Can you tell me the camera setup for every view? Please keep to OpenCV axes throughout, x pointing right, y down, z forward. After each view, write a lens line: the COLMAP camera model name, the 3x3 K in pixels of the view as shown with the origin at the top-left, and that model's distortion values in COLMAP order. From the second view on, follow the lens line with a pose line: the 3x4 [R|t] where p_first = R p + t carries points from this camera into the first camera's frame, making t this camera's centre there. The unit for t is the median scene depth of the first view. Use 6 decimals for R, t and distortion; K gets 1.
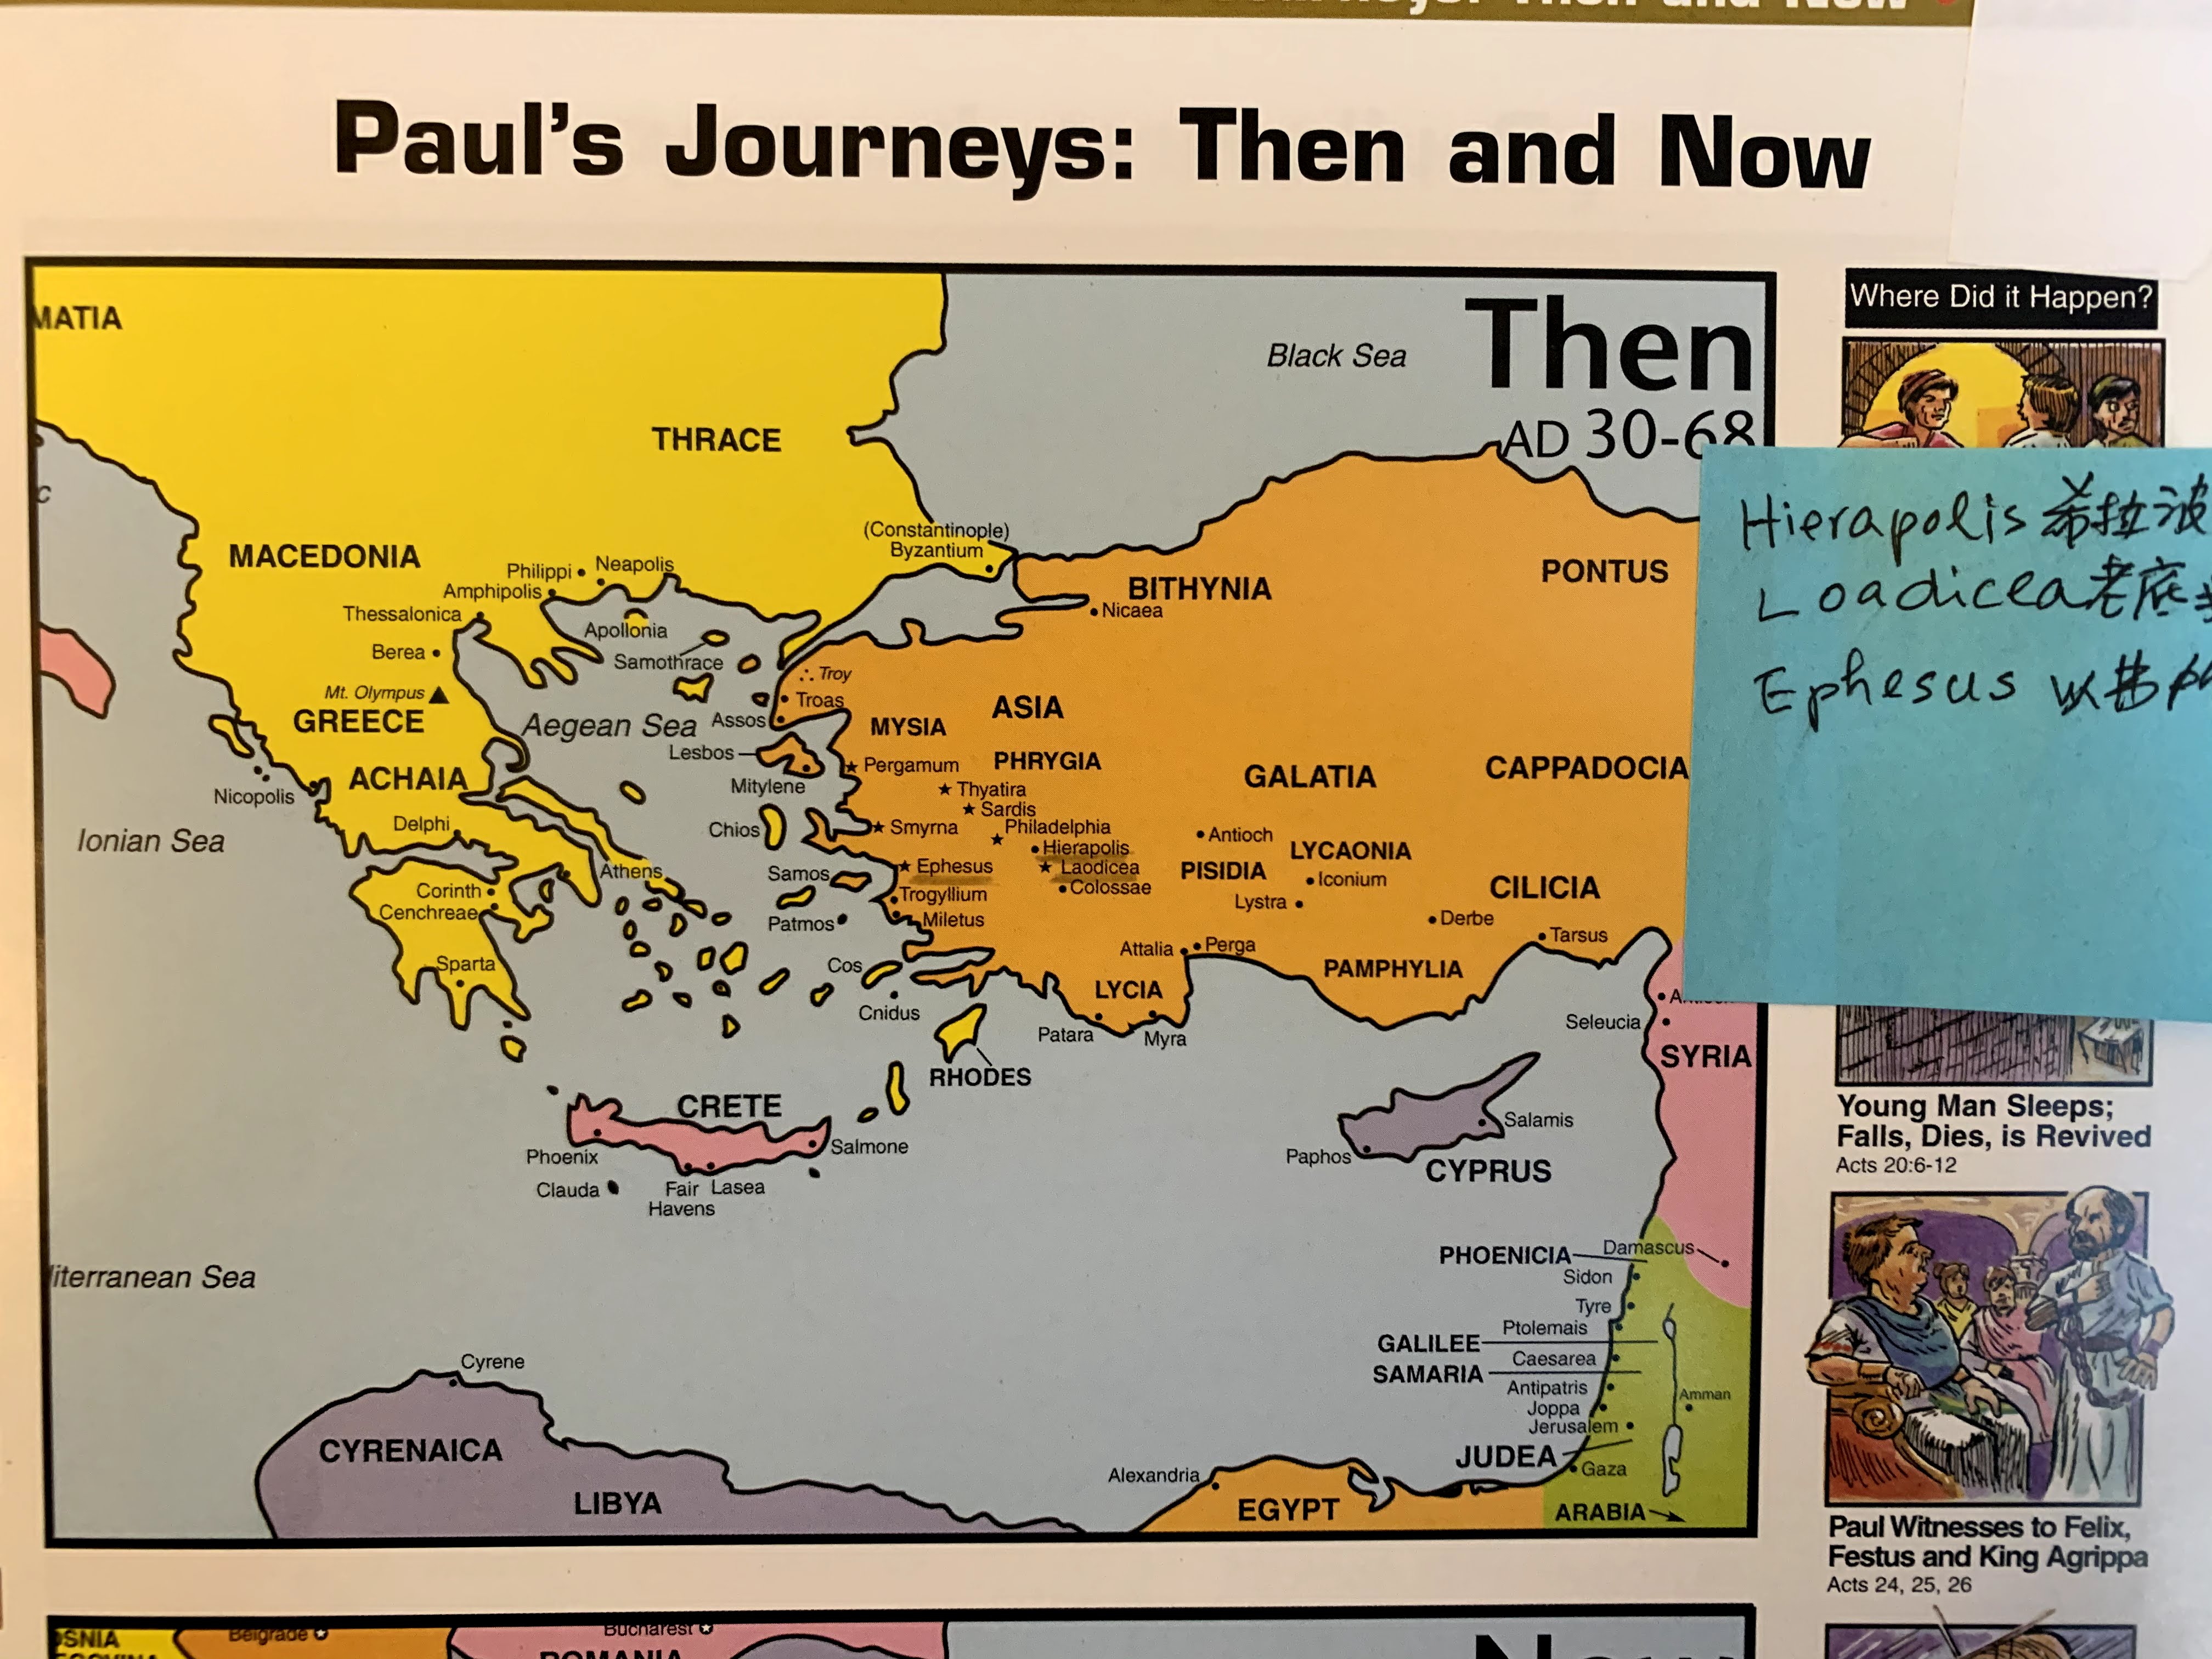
lens RADIAL K [[1660.3, 0, 1153.6], [0, 1660.3, 828.1], [0, 0, 1]] dist [-0.007980, -0.003382]
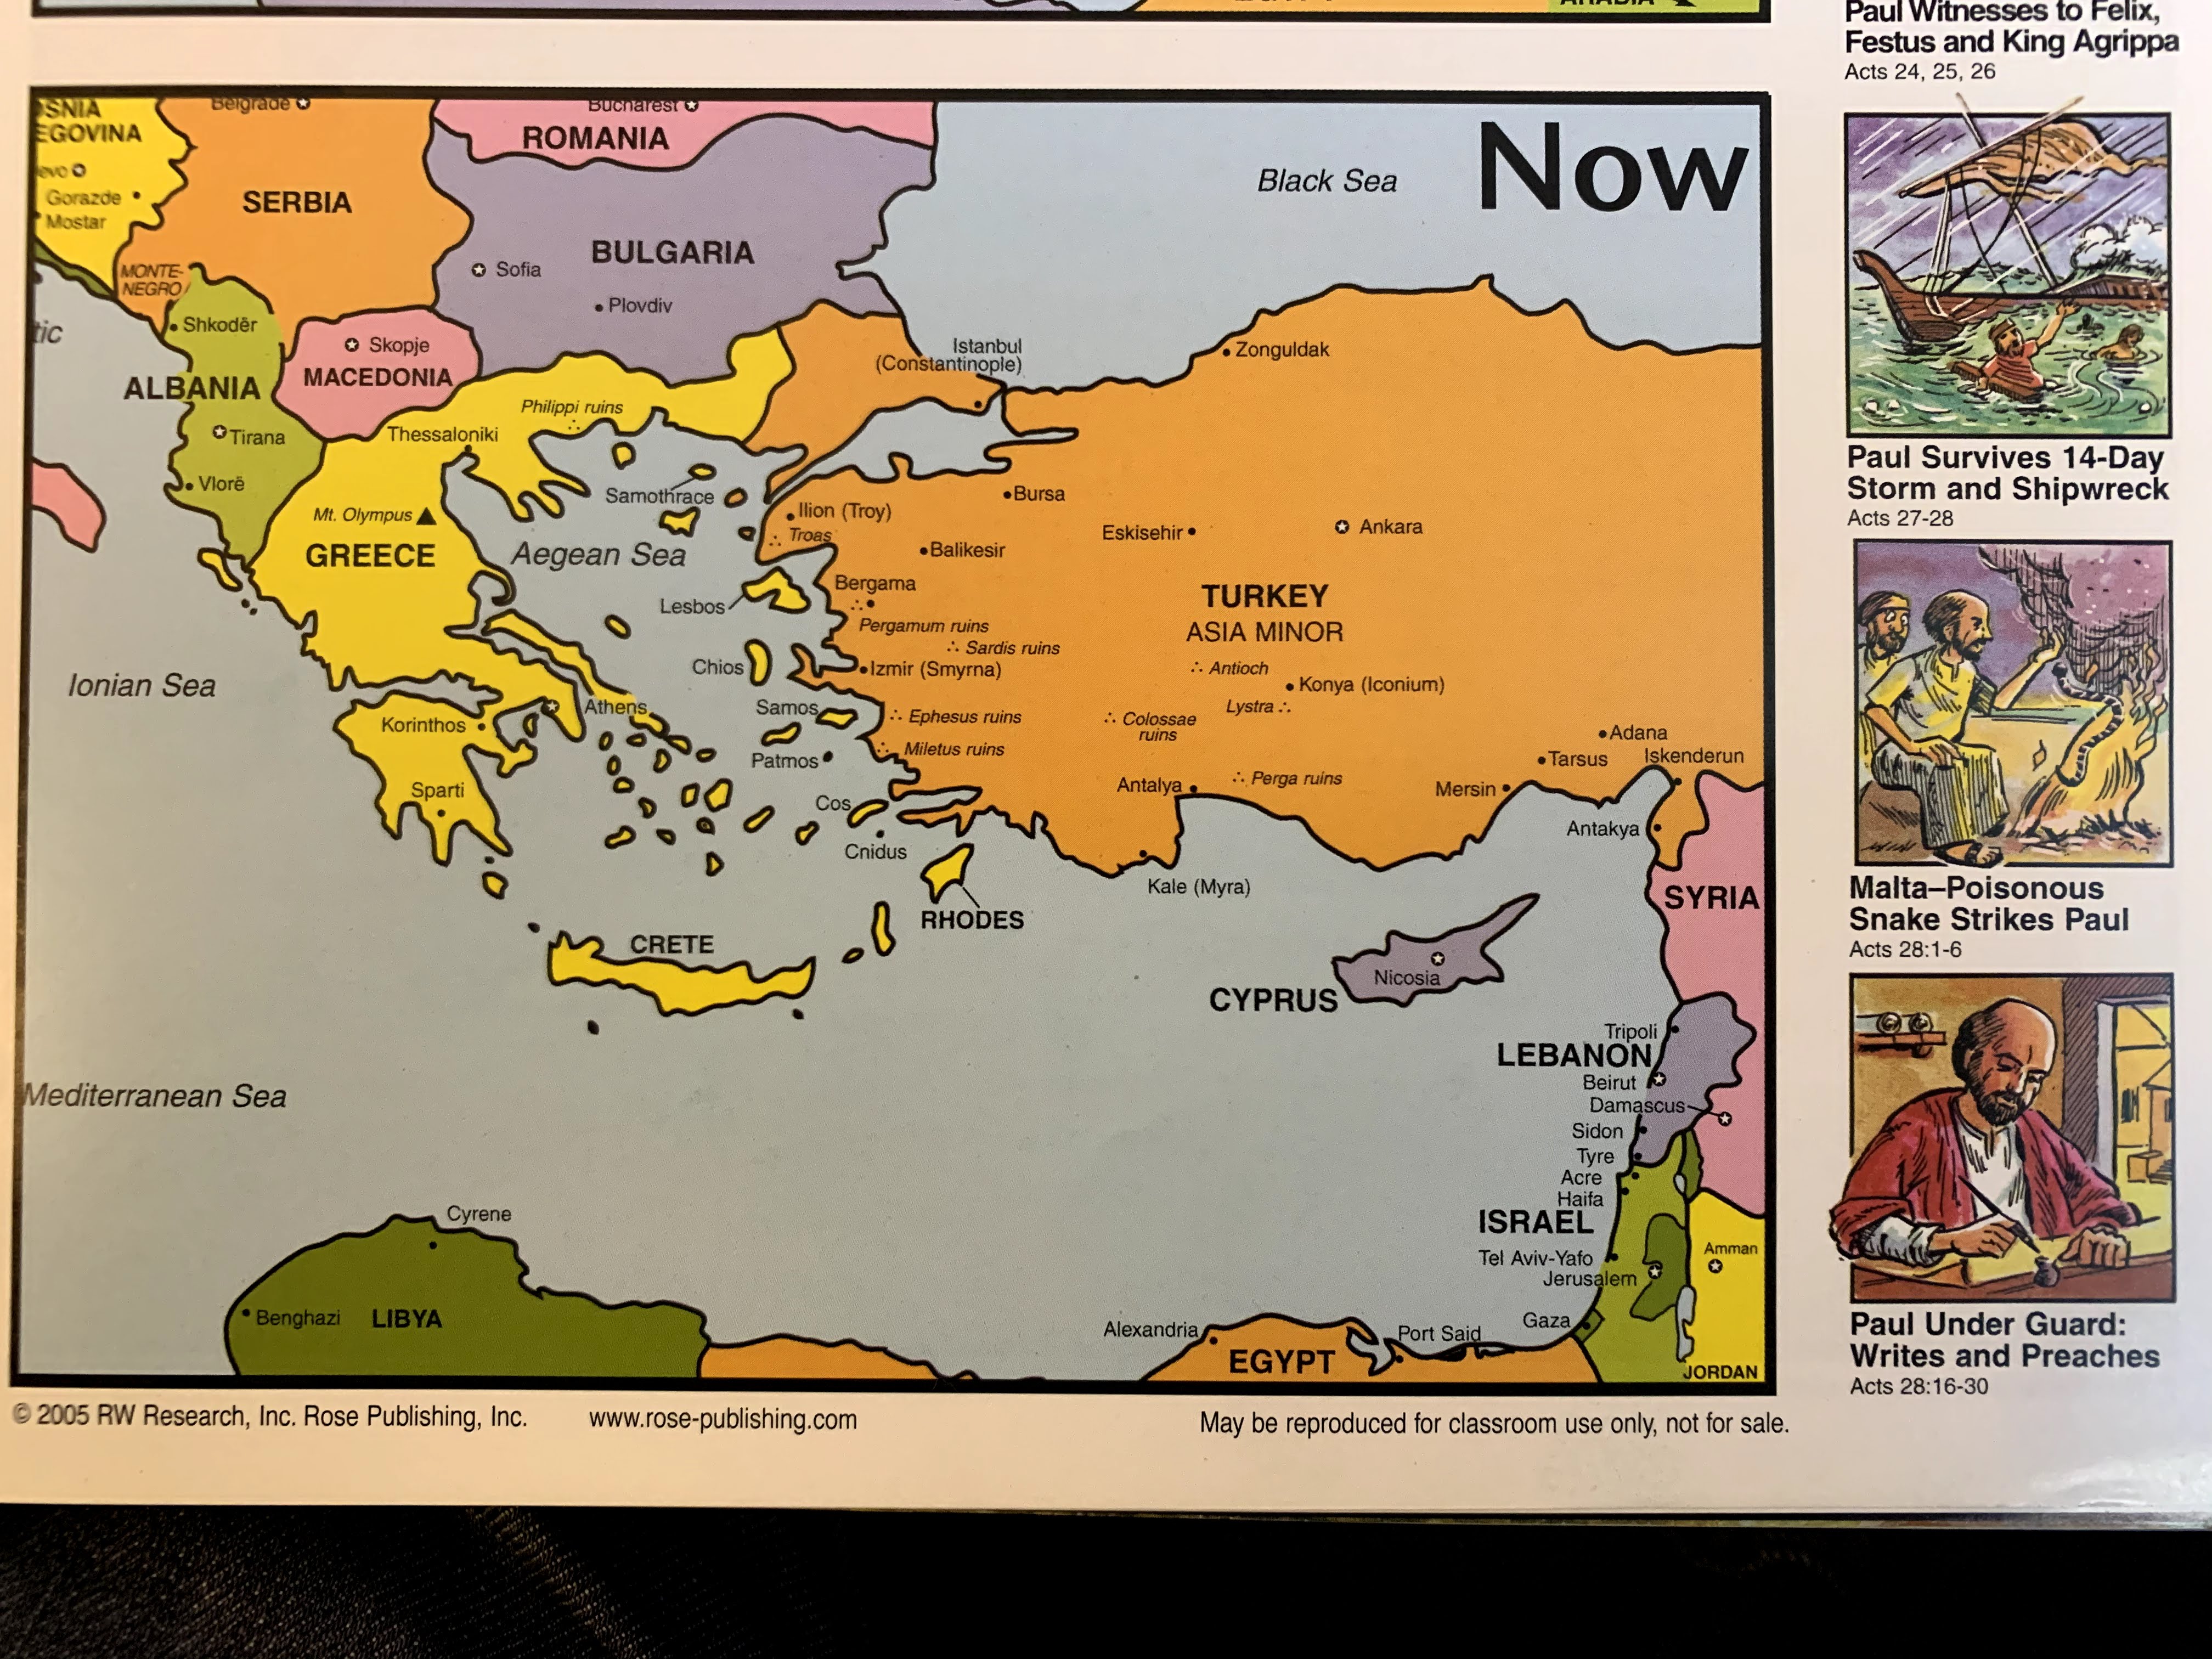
lens RADIAL K [[1687.1, 0, 1106.0], [0, 1687.1, 829.5], [0, 0, 1]] dist [-0.010391, -0.002145]
pose [[0.999767, -0.000806, -0.021583, -0.000593], [-0.000014, 0.999279, -0.037966, 0.138285], [0.021598, 0.037958, 0.999046, 0.003868]]
